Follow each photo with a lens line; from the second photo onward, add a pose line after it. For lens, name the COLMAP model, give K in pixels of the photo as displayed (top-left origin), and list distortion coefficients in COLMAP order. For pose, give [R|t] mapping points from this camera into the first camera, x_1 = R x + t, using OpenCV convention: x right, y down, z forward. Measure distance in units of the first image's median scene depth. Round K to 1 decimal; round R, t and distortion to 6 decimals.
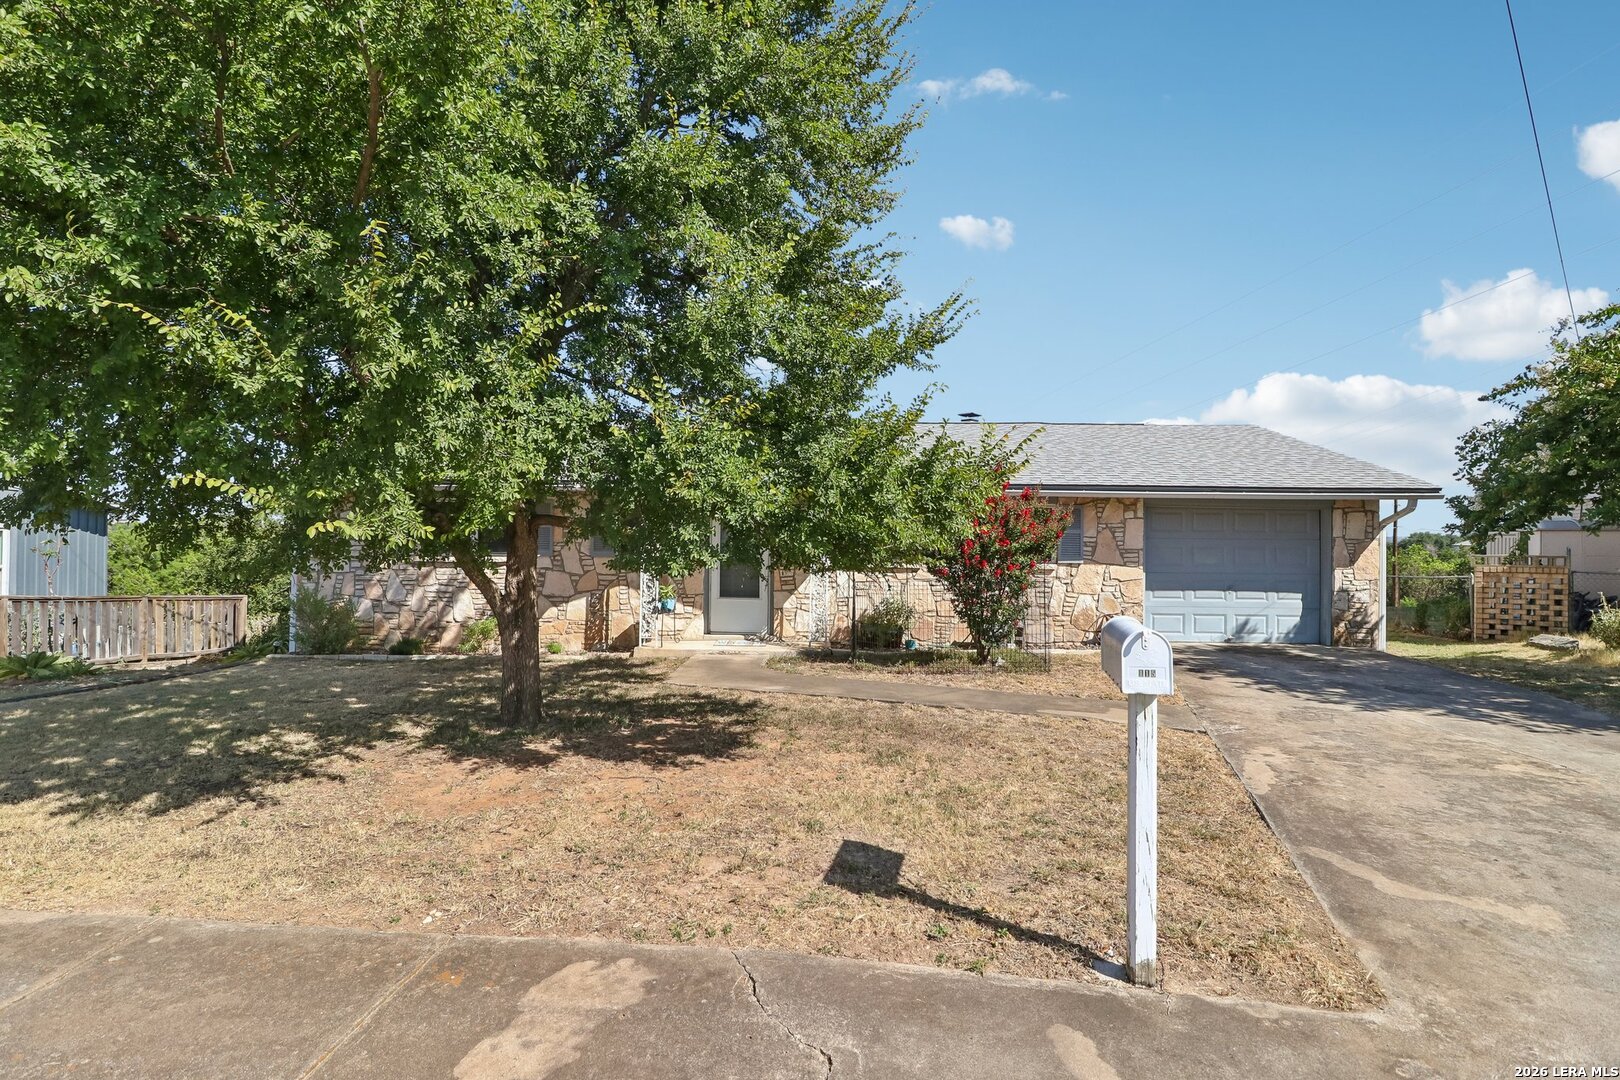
lens RADIAL K [[784.8, 0, 803.5], [0, 784.8, 539.0], [0, 0, 1]] dist [-0.001685, -0.015344]
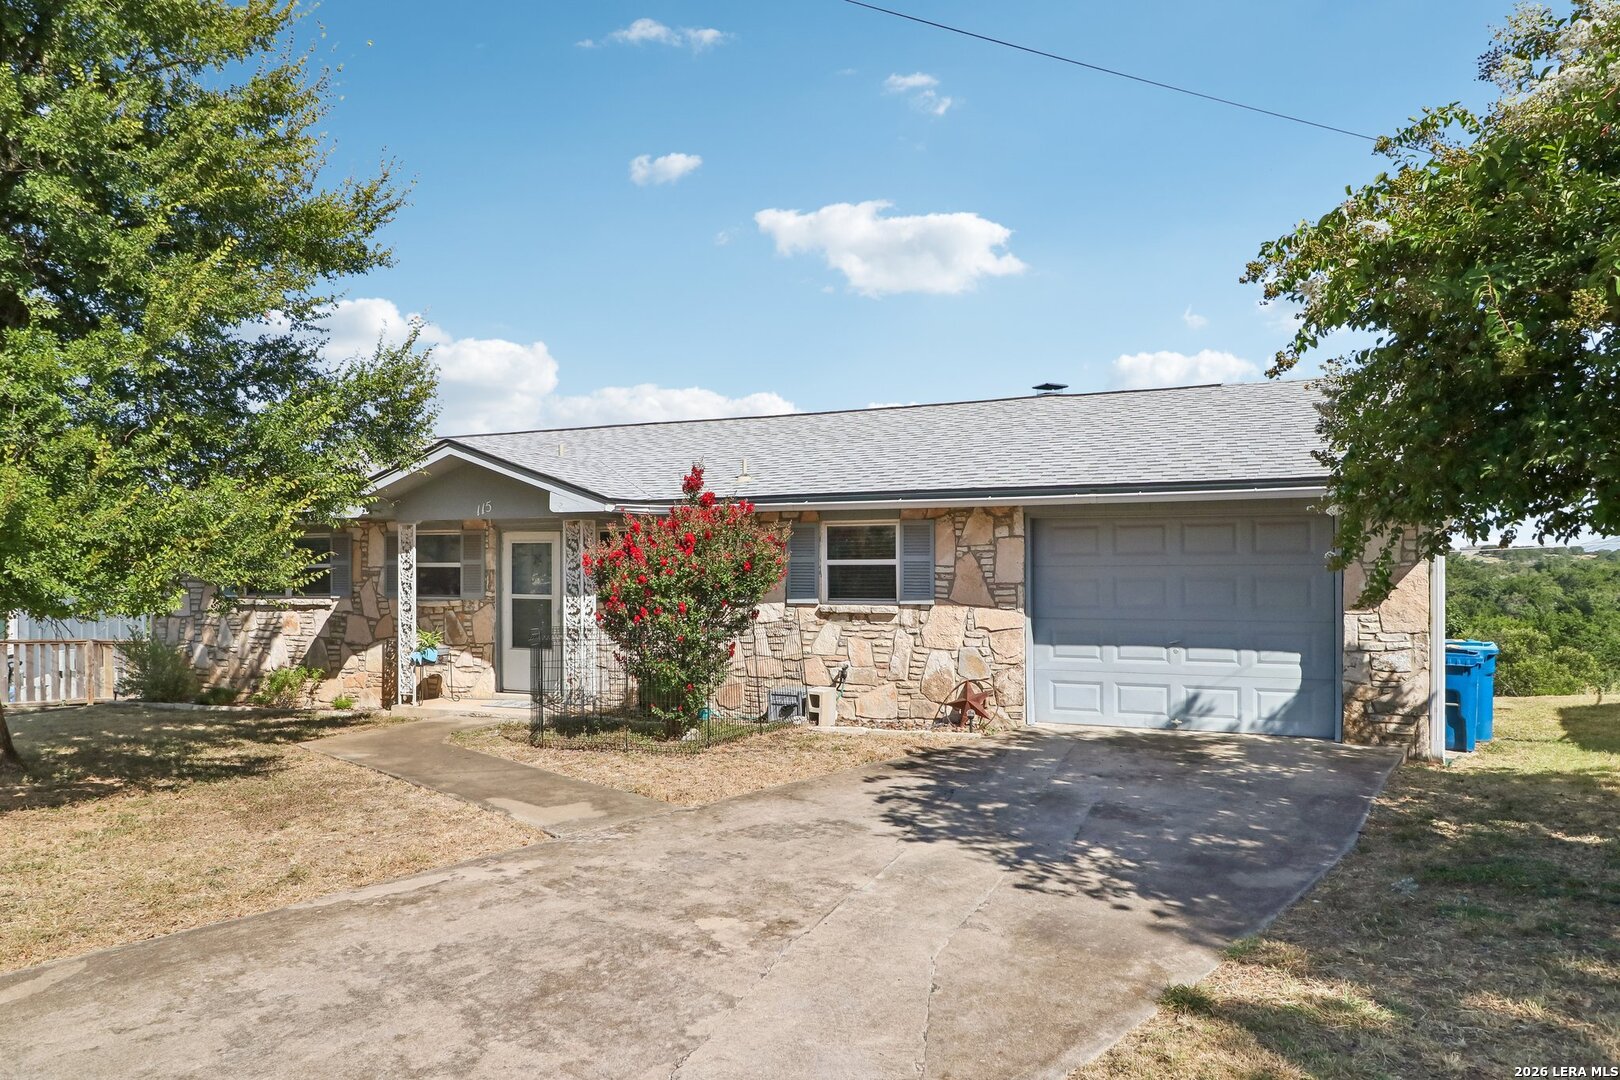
lens RADIAL K [[1062.9, 0, 796.0], [0, 1062.9, 582.1], [0, 0, 1]] dist [-0.000652, -0.004290]
pose [[0.926772, -0.010592, -0.375475, 0.803279], [0.014821, 0.999855, 0.008376, 0.002379], [0.375331, -0.013327, 0.926795, 0.124991]]
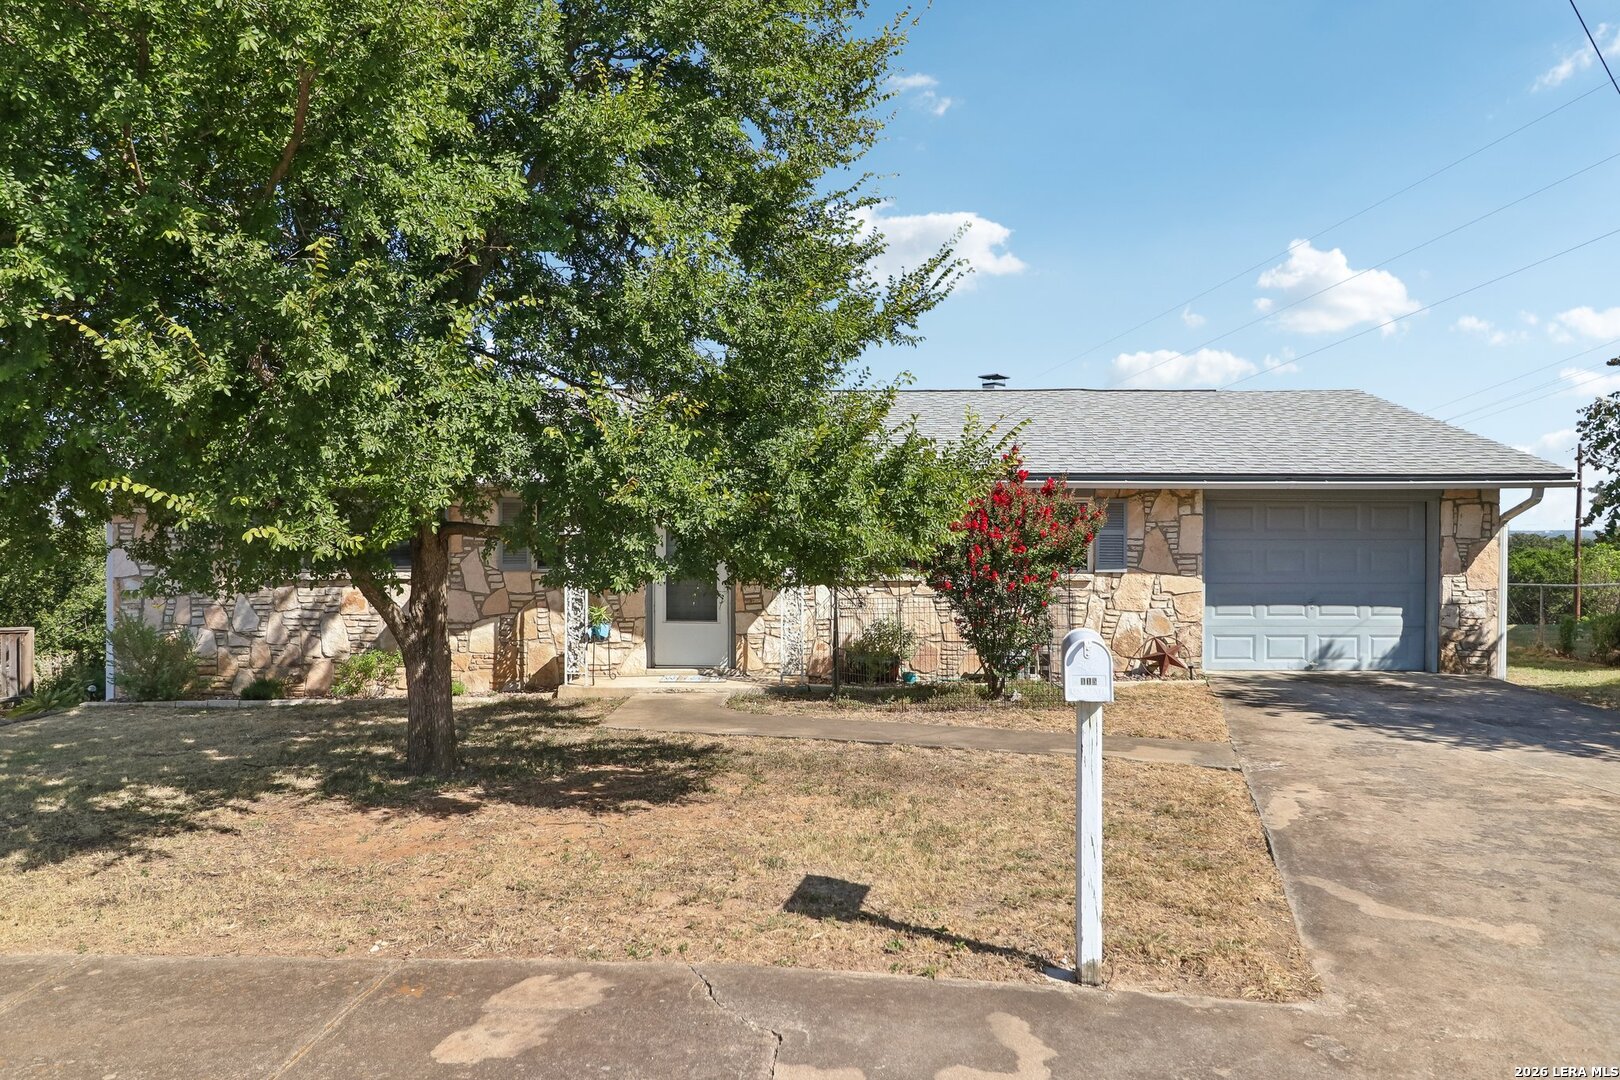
lens RADIAL K [[1097.8, 0, 809.2], [0, 1097.8, 578.3], [0, 0, 1]] dist [0.002878, -0.004822]
pose [[0.999605, -0.011157, 0.025804, 0.010905], [0.010281, 0.999375, 0.033827, -0.005256], [-0.026166, -0.033548, 0.999095, -0.130857]]
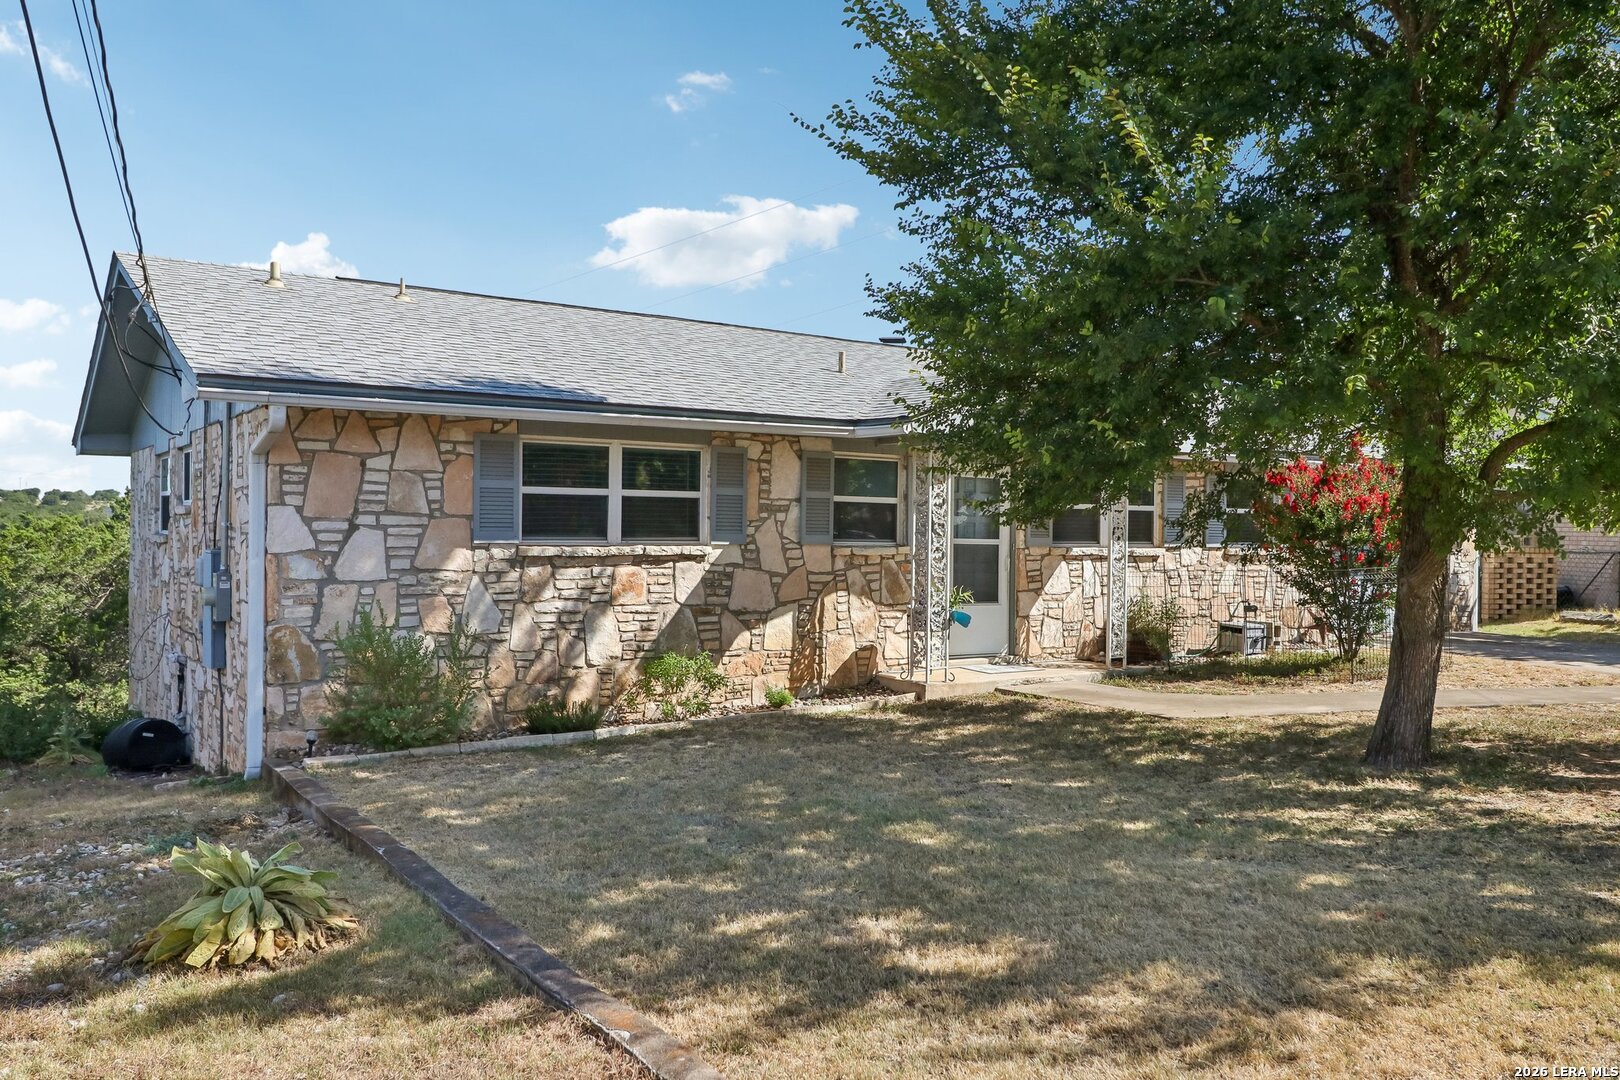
lens RADIAL K [[1222.8, 0, 803.6], [0, 1222.8, 548.0], [0, 0, 1]] dist [0.028837, -0.008344]
pose [[0.811698, -0.009584, 0.583999, -1.129829], [-0.009630, 0.999510, 0.029788, -0.003681], [-0.583998, -0.029803, 0.811208, 0.321789]]
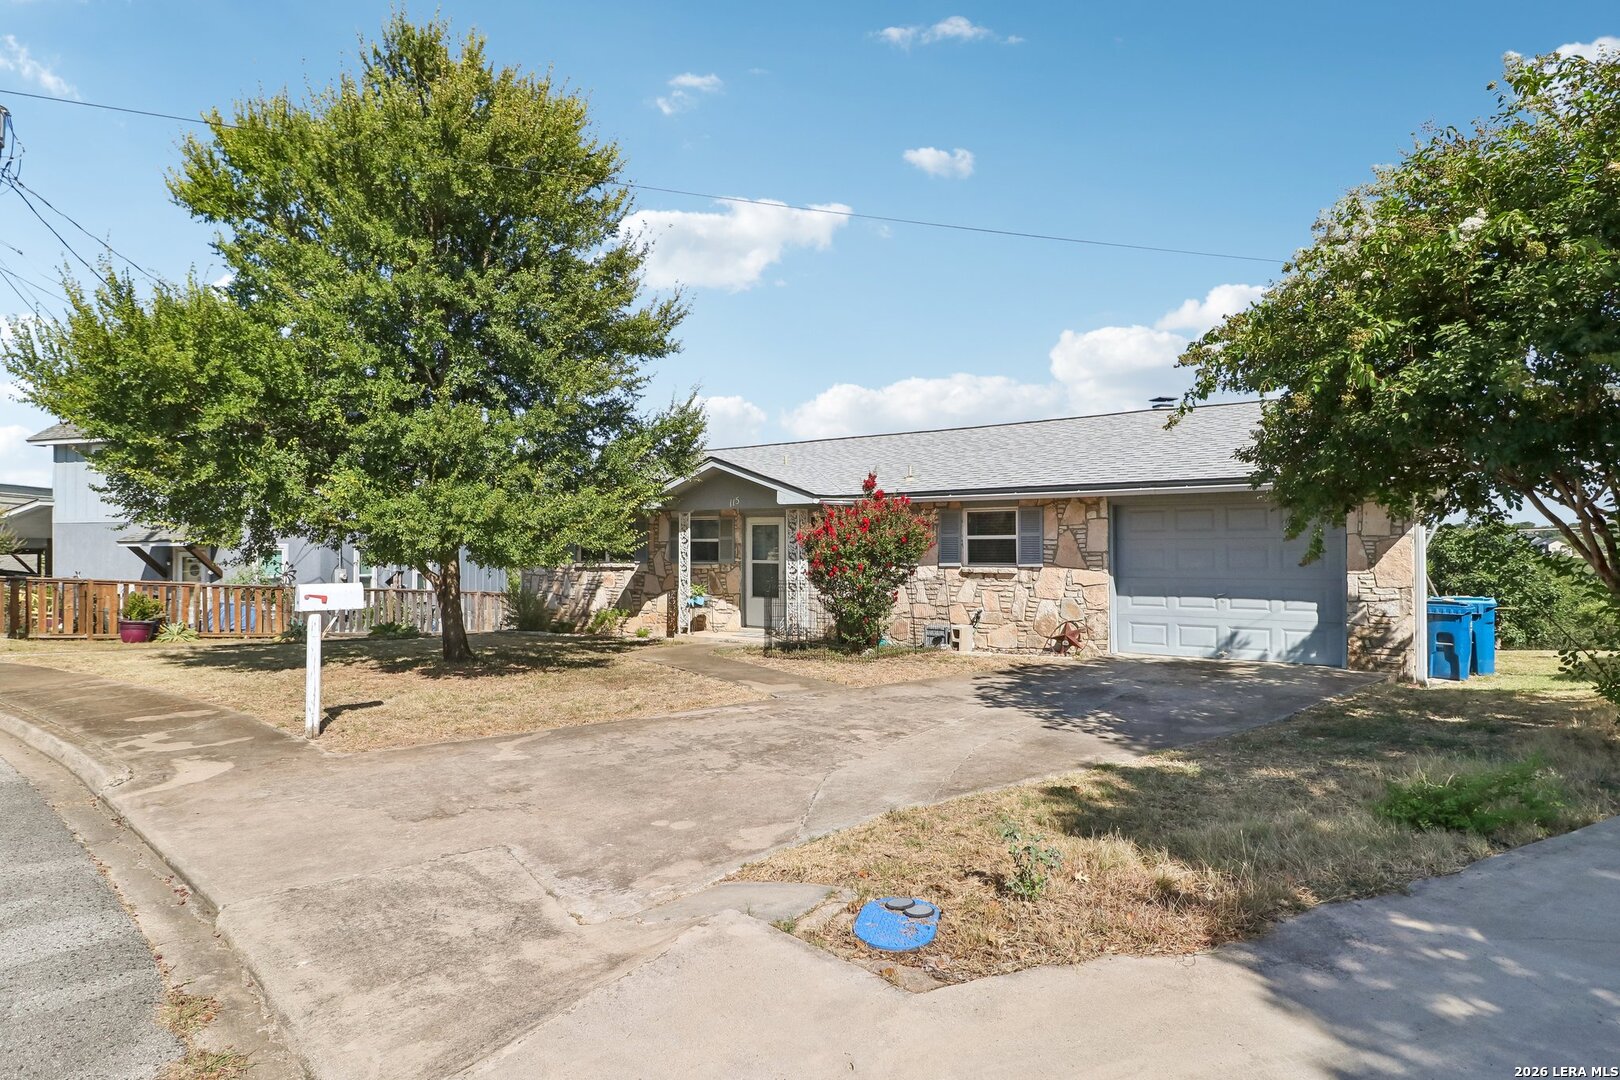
lens RADIAL K [[898.1, 0, 785.8], [0, 898.1, 543.0], [0, 0, 1]] dist [-0.003657, -0.012975]
pose [[0.820922, -0.017862, -0.570761, 0.984884], [0.014159, 0.999840, -0.010924, 0.012181], [0.570865, 0.000886, 0.821044, -0.119589]]
